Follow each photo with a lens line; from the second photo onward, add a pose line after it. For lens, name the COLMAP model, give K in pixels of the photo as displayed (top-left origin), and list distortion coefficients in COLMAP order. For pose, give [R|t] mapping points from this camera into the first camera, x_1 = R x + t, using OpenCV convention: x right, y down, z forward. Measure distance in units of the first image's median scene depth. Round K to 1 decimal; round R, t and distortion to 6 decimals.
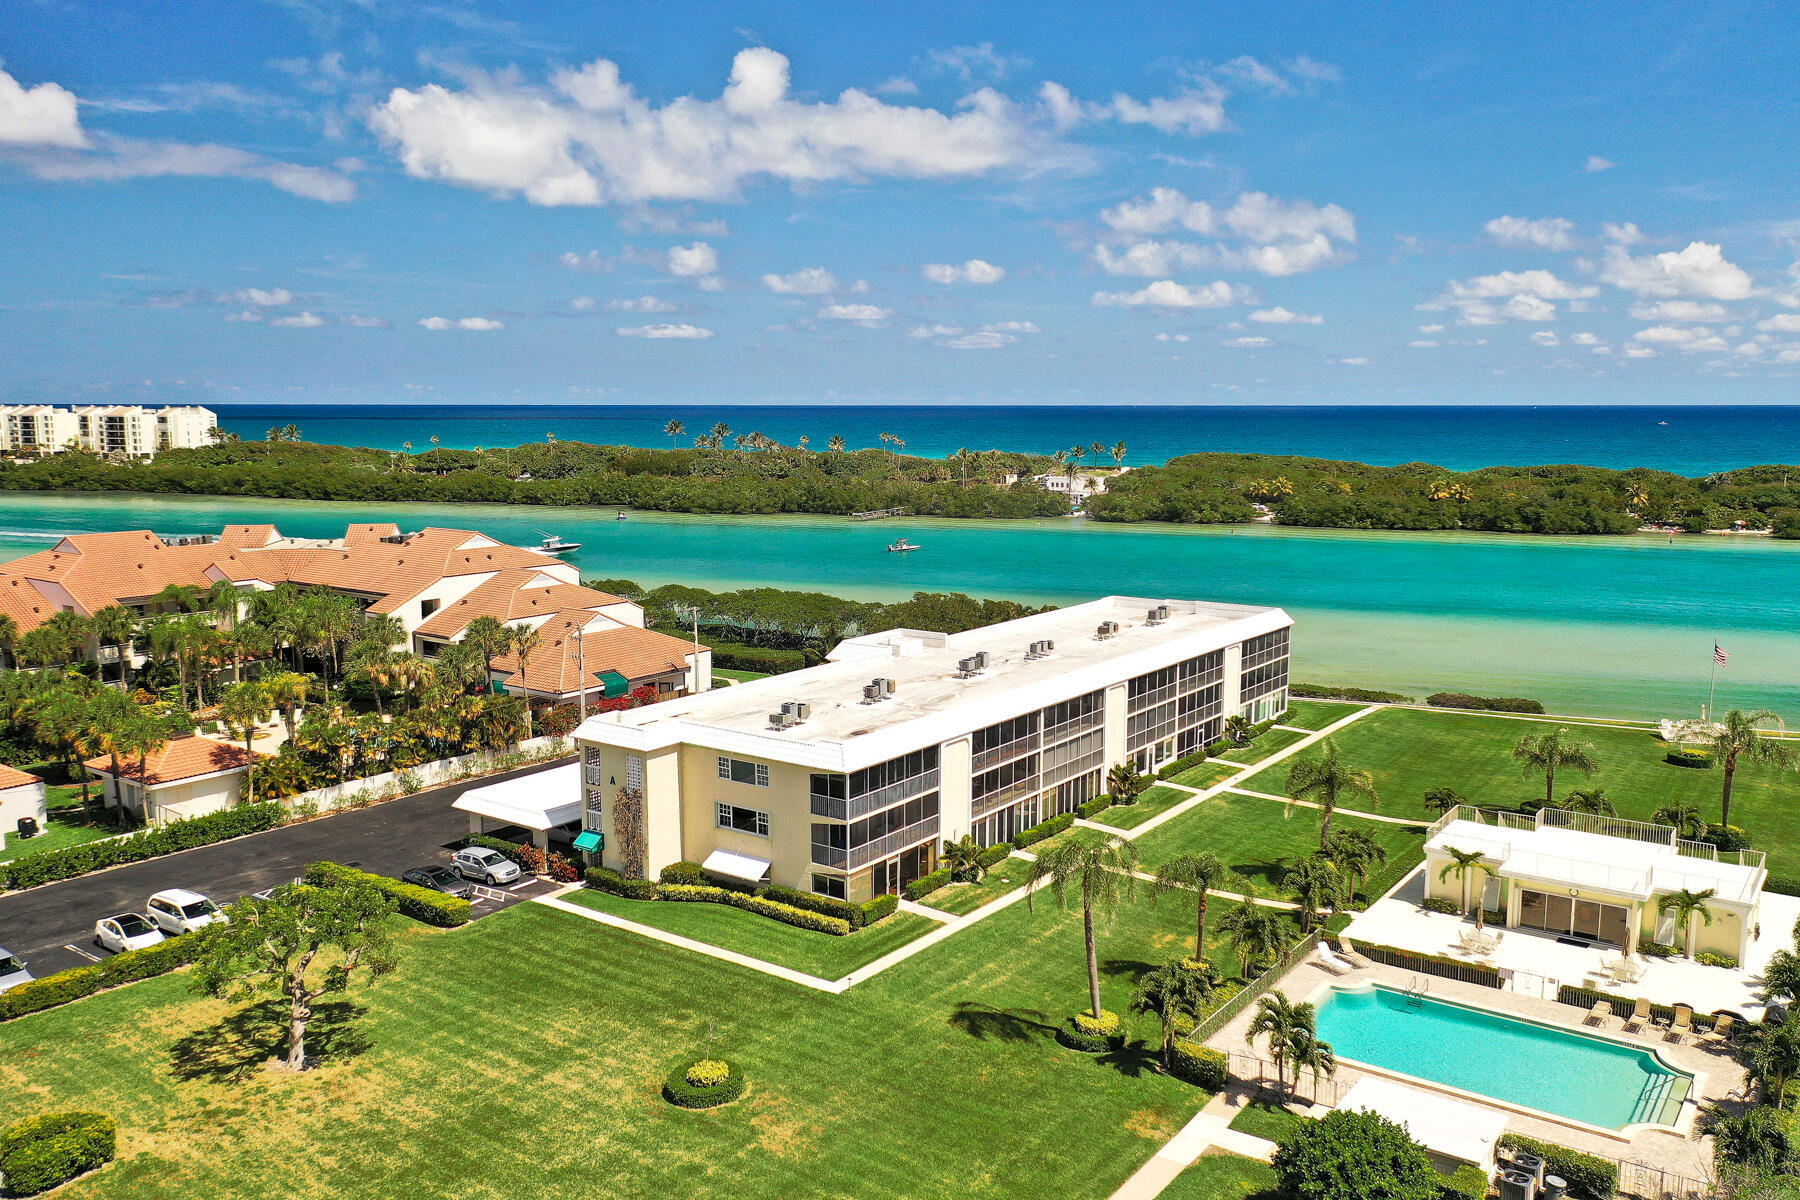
lens RADIAL K [[1457.3, 0, 900.0], [0, 1457.3, 600.0], [0, 0, 1]] dist [0.021477, -0.000466]
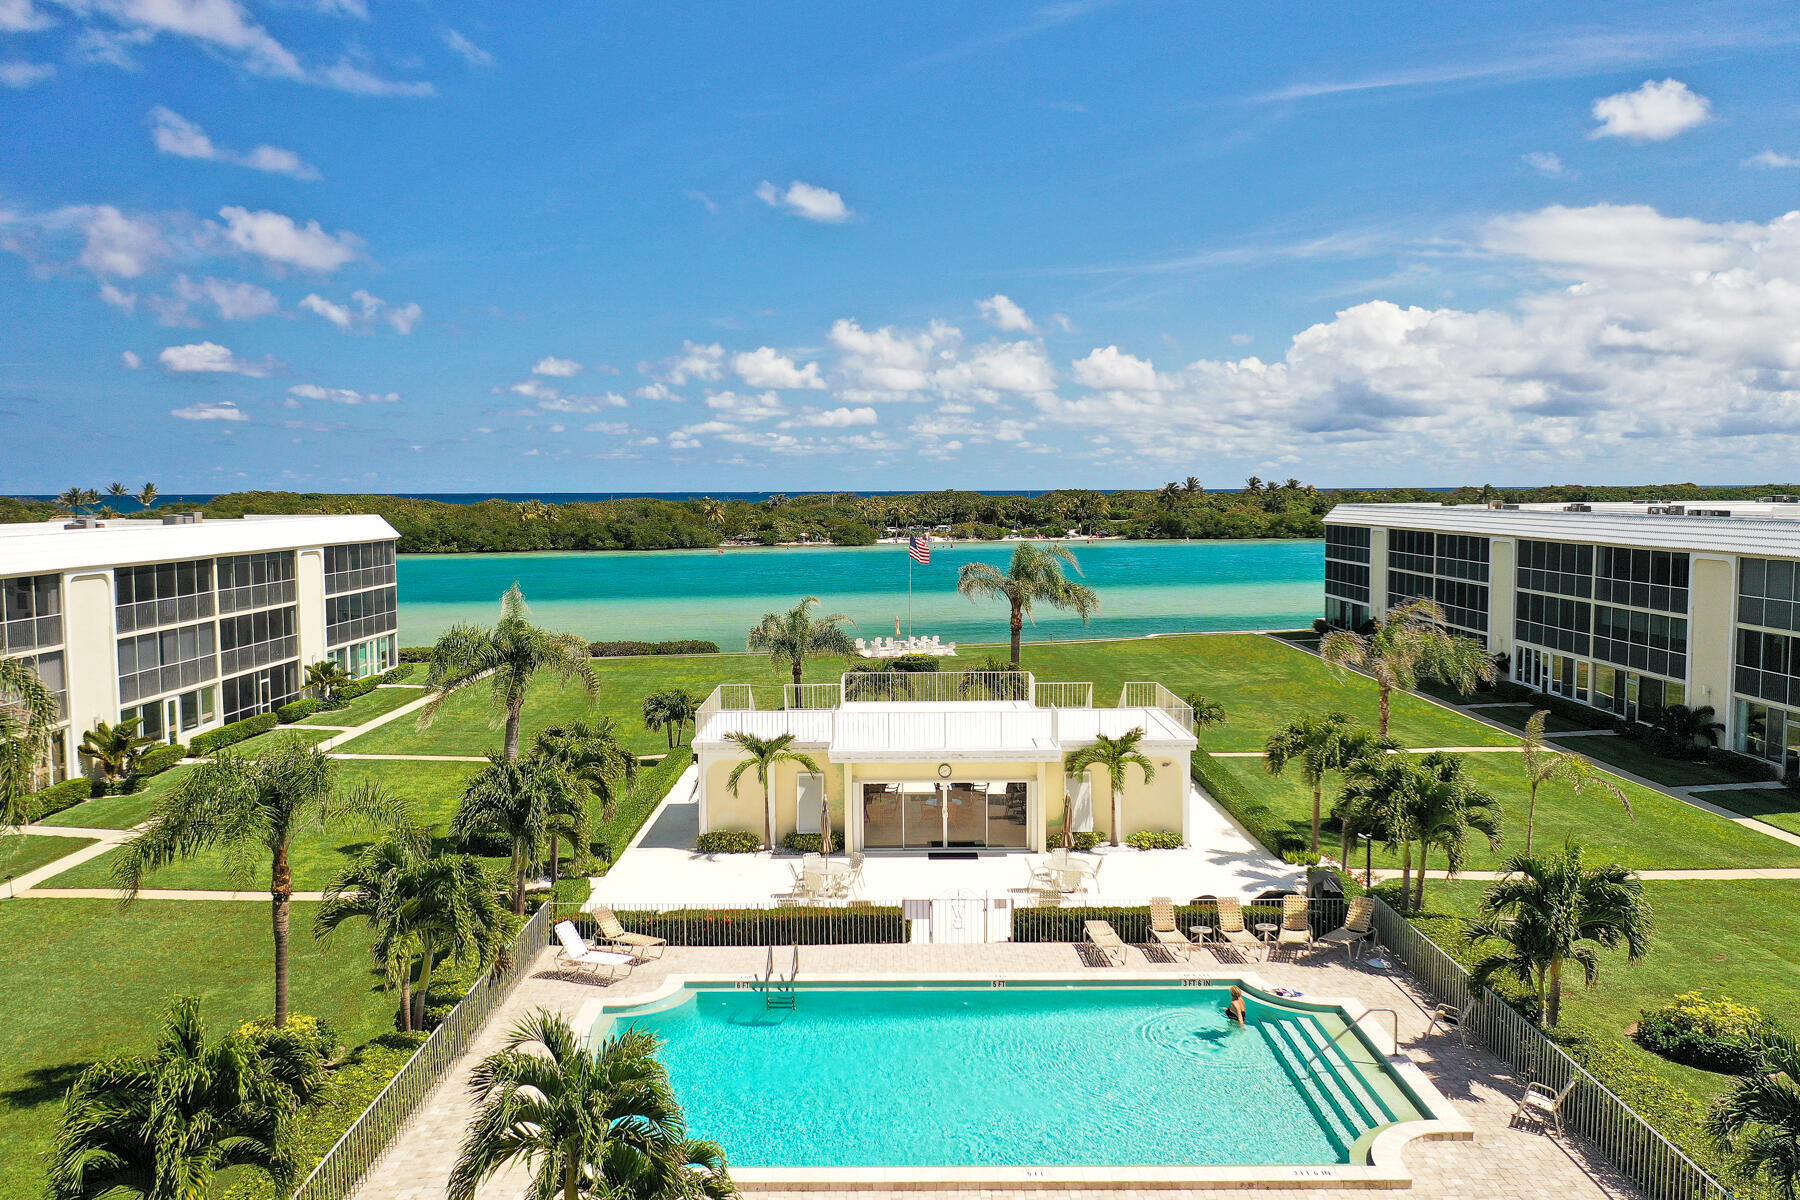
lens RADIAL K [[1451.8, 0, 900.0], [0, 1451.8, 600.0], [0, 0, 1]] dist [0.000610, -0.004937]
pose [[0.813516, -0.049944, 0.579393, 0.084817], [0.084603, 0.995870, -0.032944, 0.115029], [-0.575355, 0.075819, 0.814382, 0.409911]]
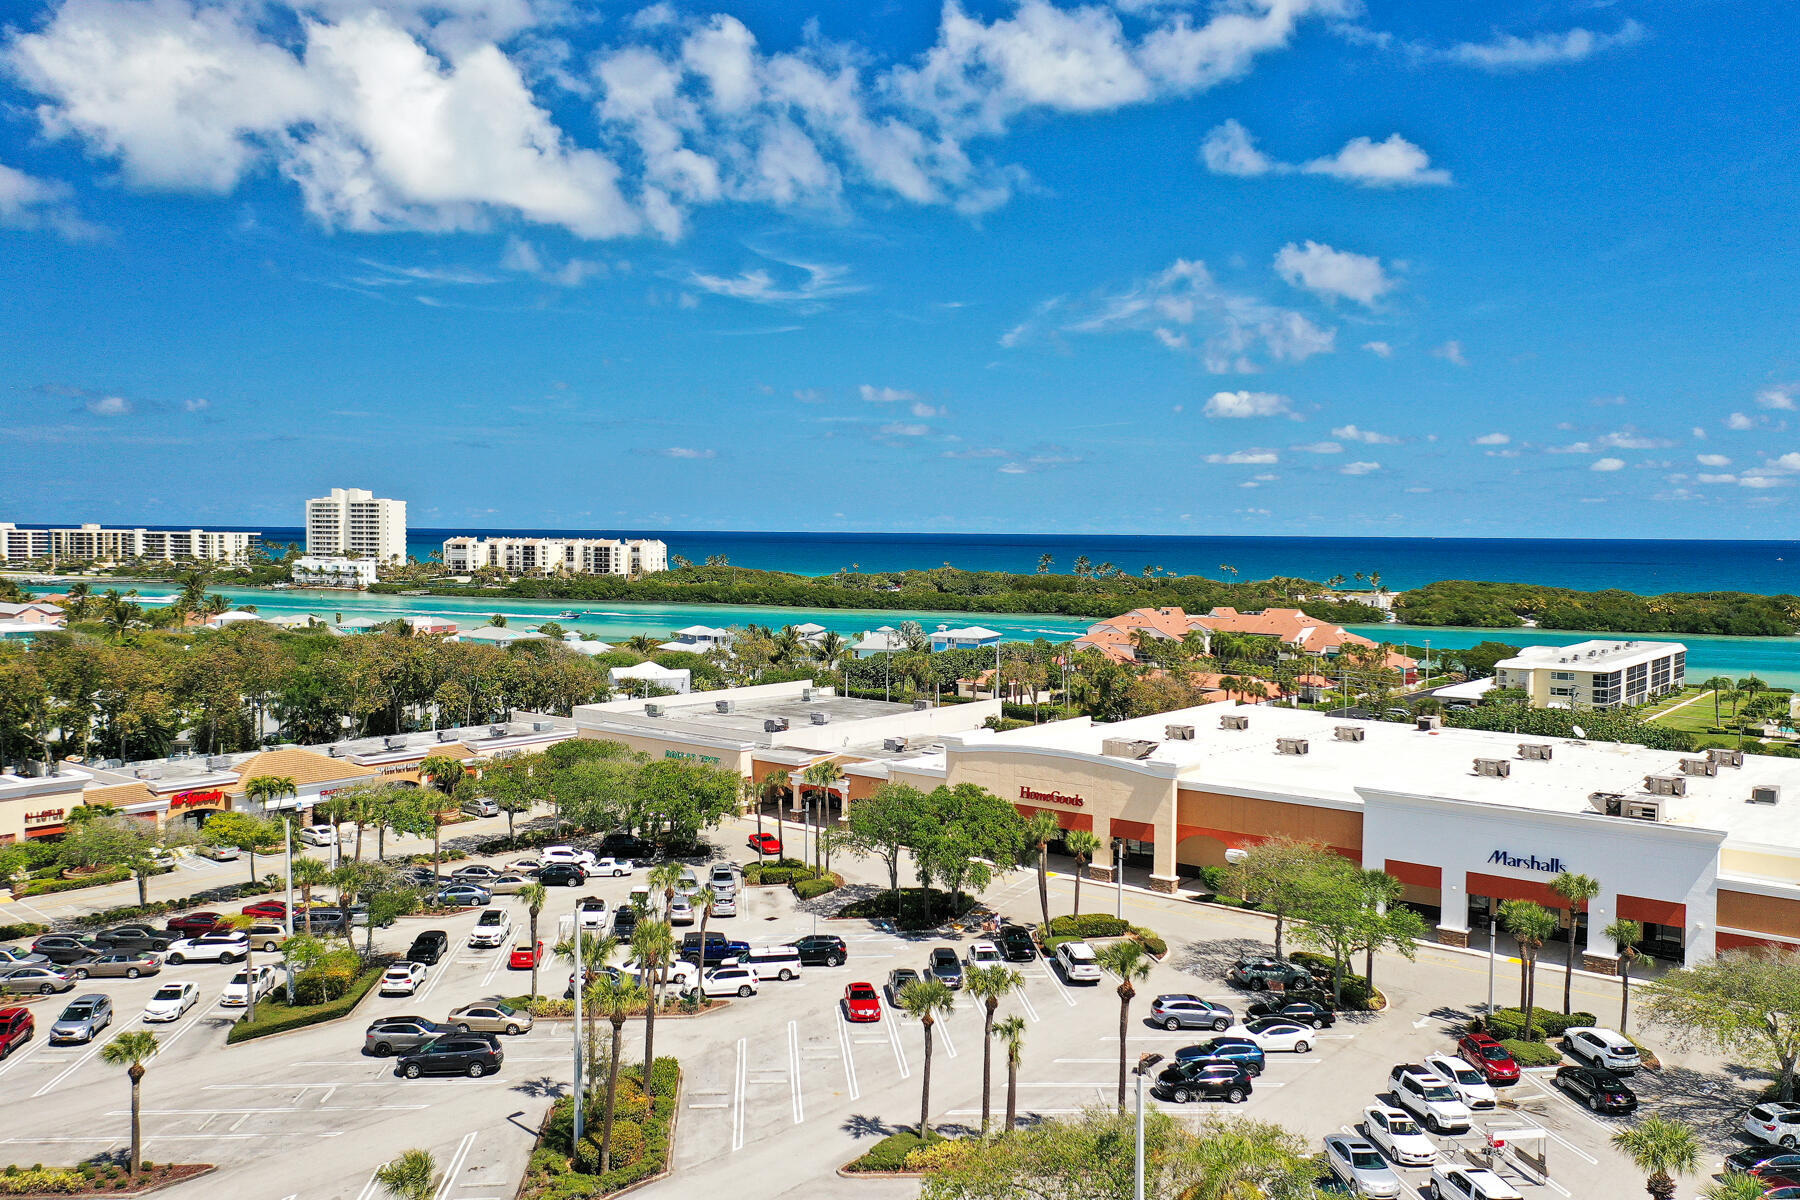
lens RADIAL K [[1457.3, 0, 900.0], [0, 1457.3, 600.0], [0, 0, 1]] dist [0.021477, -0.000466]
pose [[0.998700, 0.009566, -0.050066, -1.147570], [-0.013848, 0.996208, -0.085897, 0.204033], [0.049054, 0.086479, 0.995045, -1.851304]]
